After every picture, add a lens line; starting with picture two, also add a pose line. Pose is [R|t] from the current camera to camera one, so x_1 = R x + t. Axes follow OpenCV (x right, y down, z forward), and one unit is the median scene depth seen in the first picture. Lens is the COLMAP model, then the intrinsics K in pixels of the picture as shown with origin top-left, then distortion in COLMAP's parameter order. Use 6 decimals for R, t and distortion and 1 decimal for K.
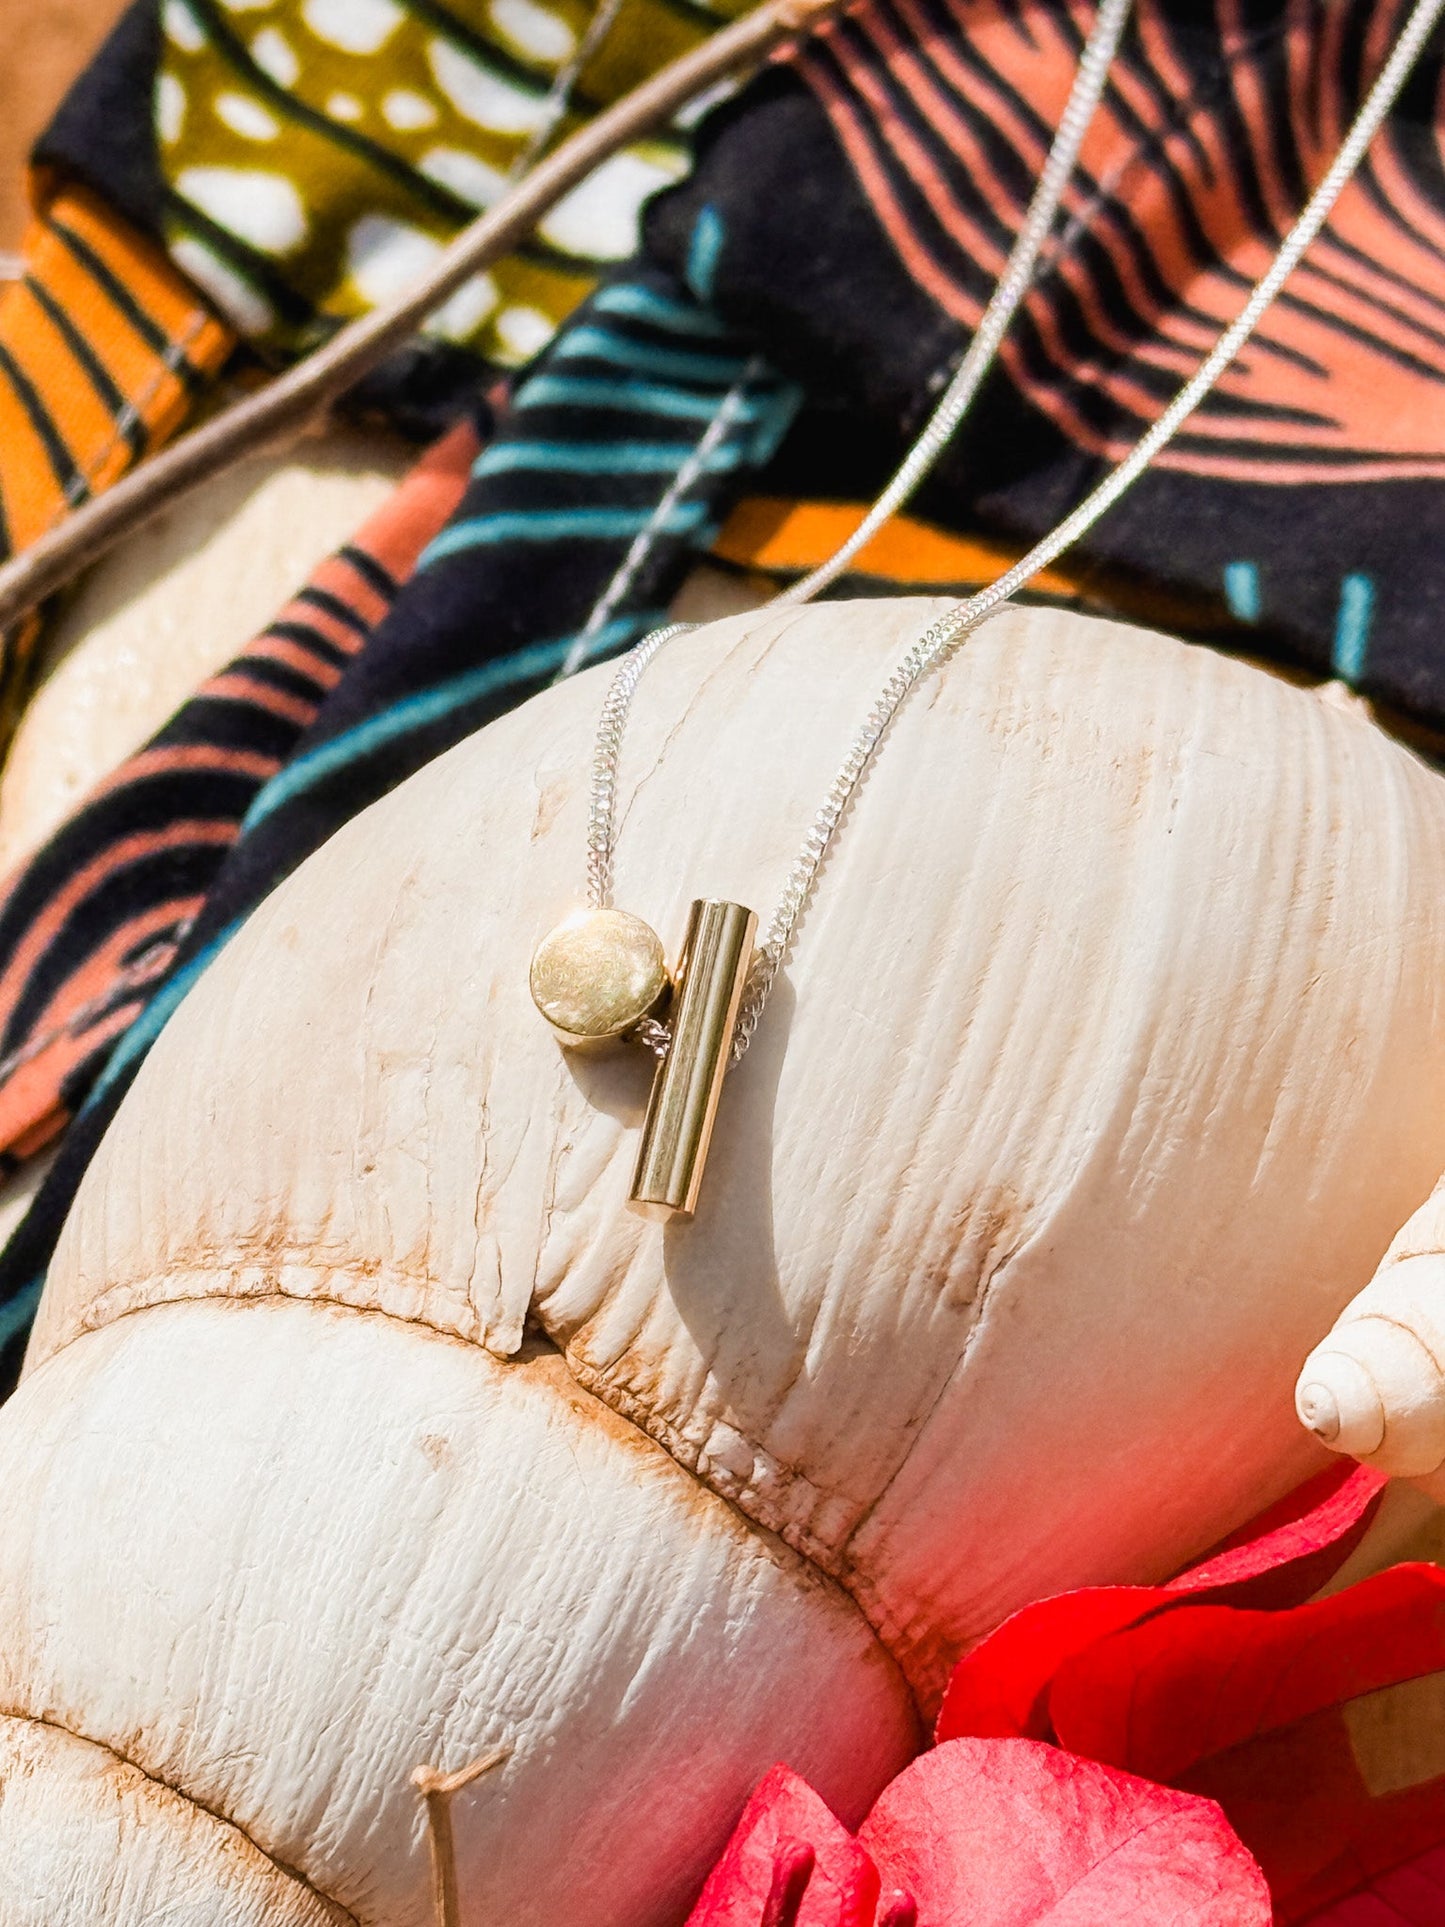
lens RADIAL K [[7220.6, 0, 722.5], [0, 7220.6, 963.5], [0, 0, 1]] dist [-0.059039, 5.881042]
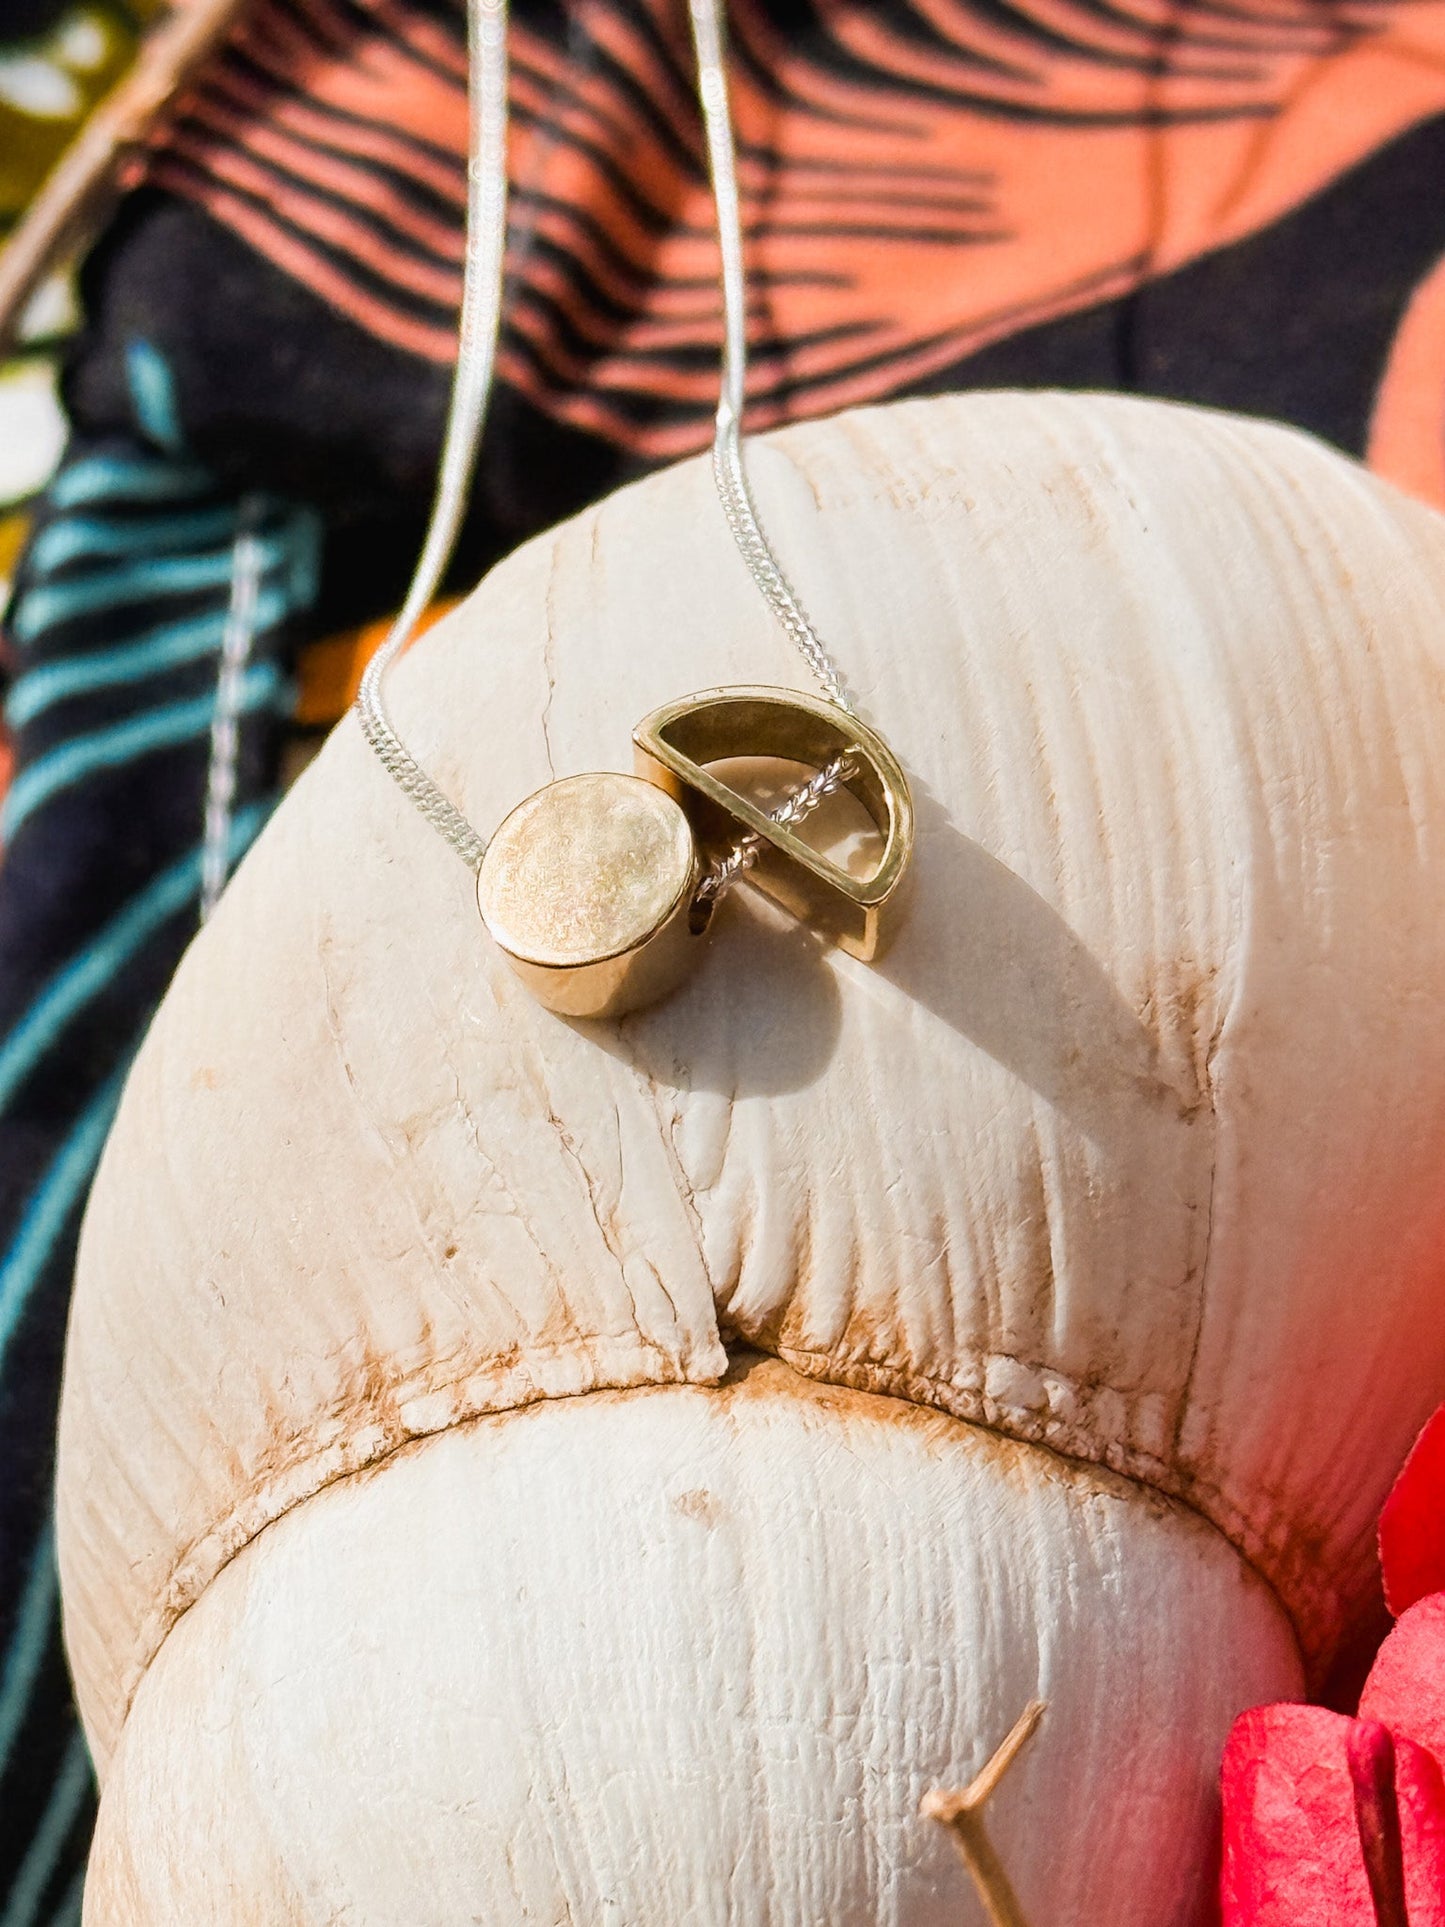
lens RADIAL K [[7220.6, 0, 722.5], [0, 7220.6, 963.5], [0, 0, 1]] dist [-0.059039, 5.881042]
pose [[0.903349, -0.382644, 0.193766, -0.164597], [0.405542, 0.909081, -0.095436, 0.087989], [-0.139631, 0.164792, 0.976395, 0.213457]]
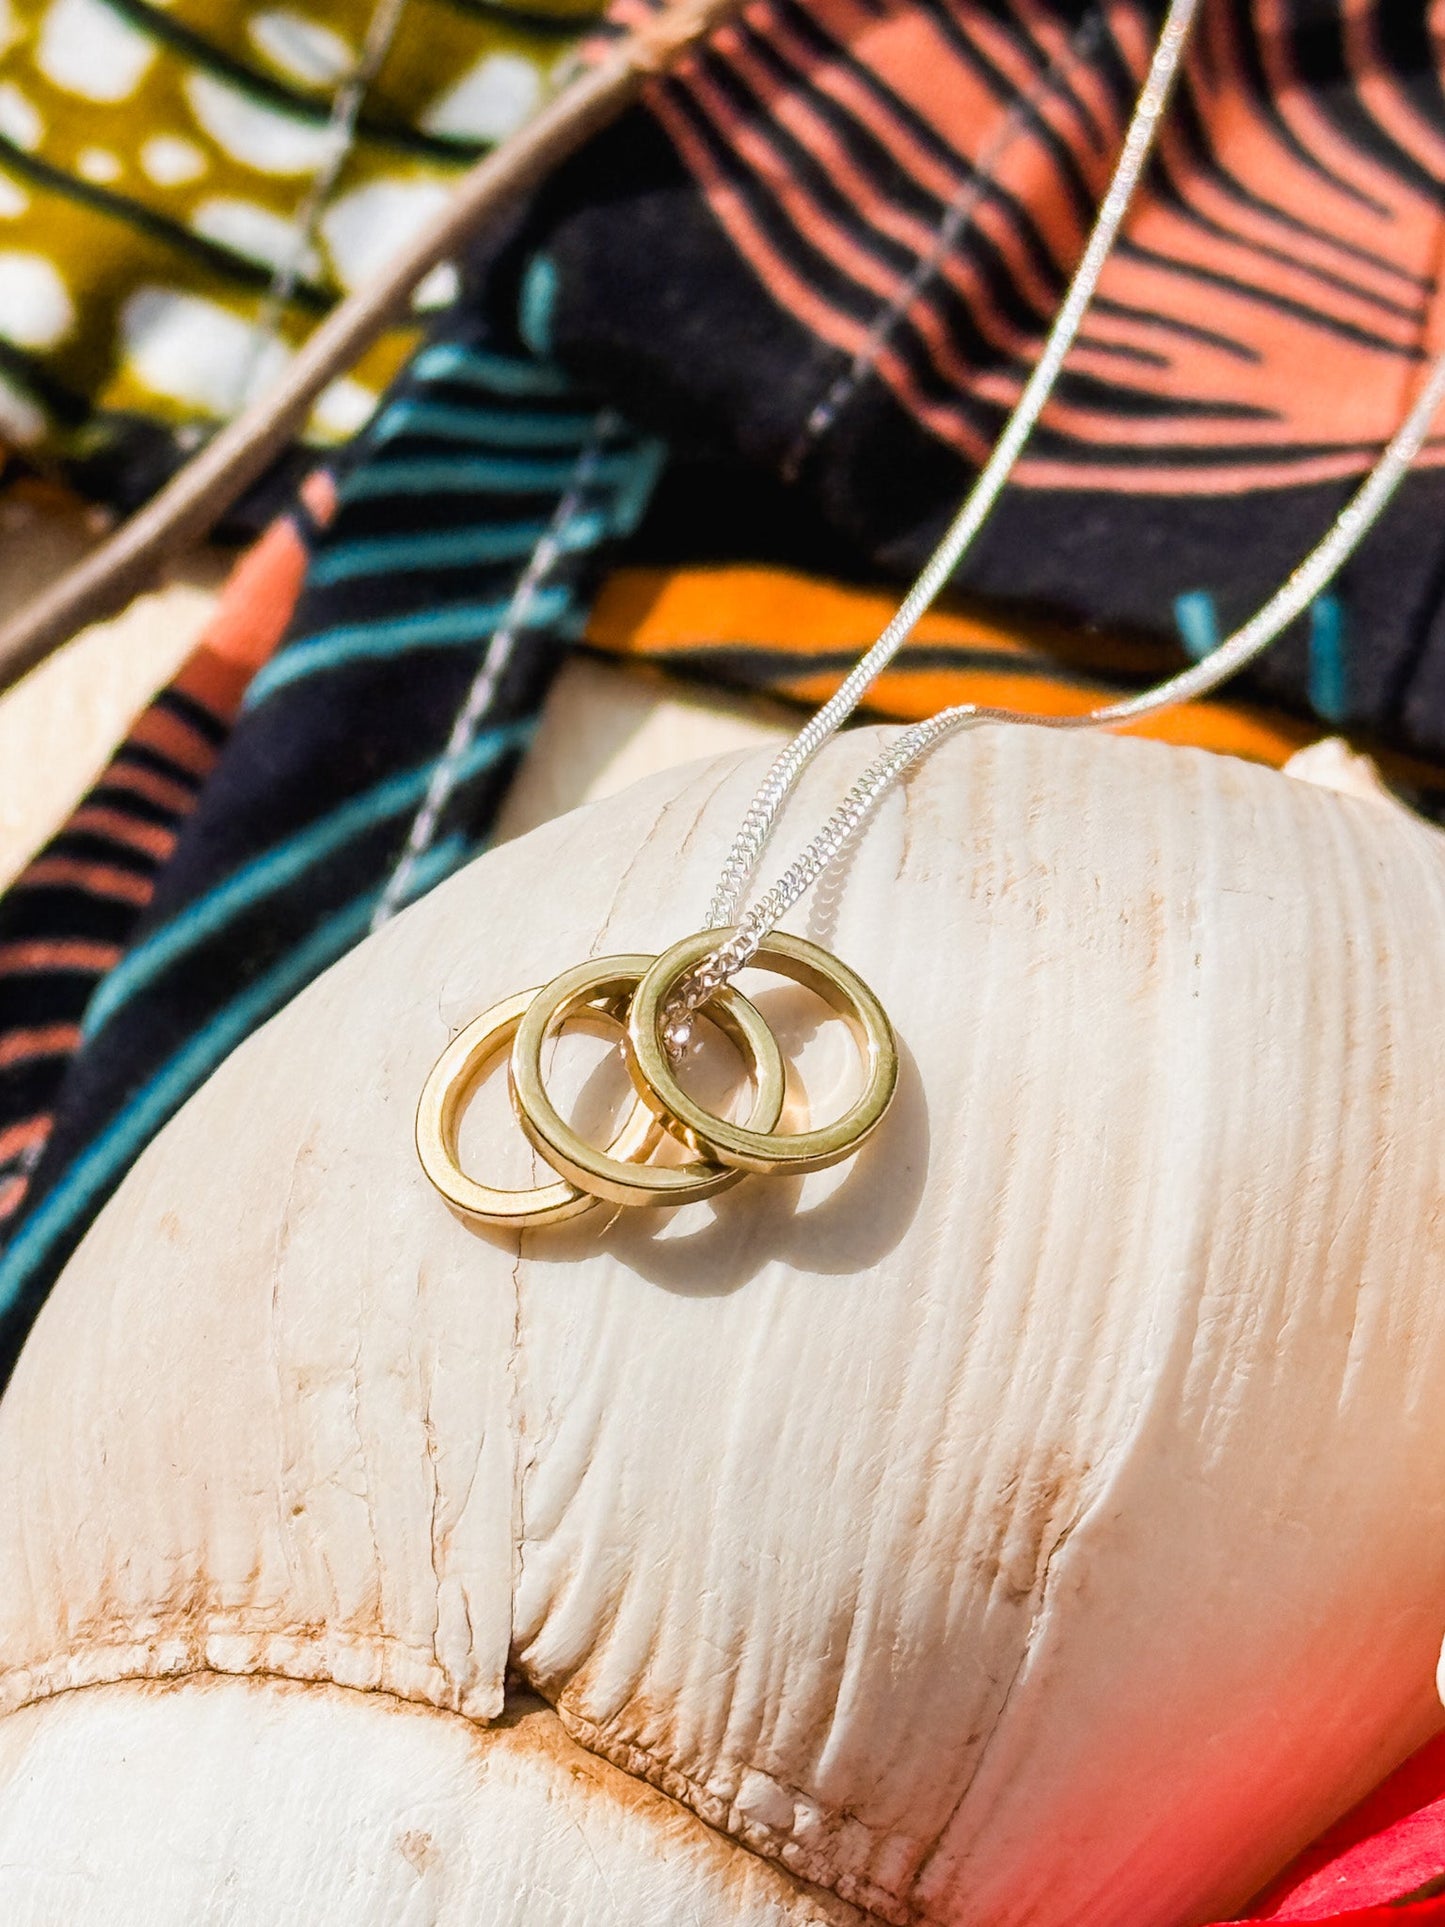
lens RADIAL K [[7220.6, 0, 722.5], [0, 7220.6, 963.5], [0, 0, 1]] dist [-0.059039, 5.881042]
pose [[0.993586, -0.109463, 0.028383, -0.016920], [0.108464, 0.993497, 0.034619, -0.058450], [-0.031988, -0.031319, 0.998997, 0.163965]]
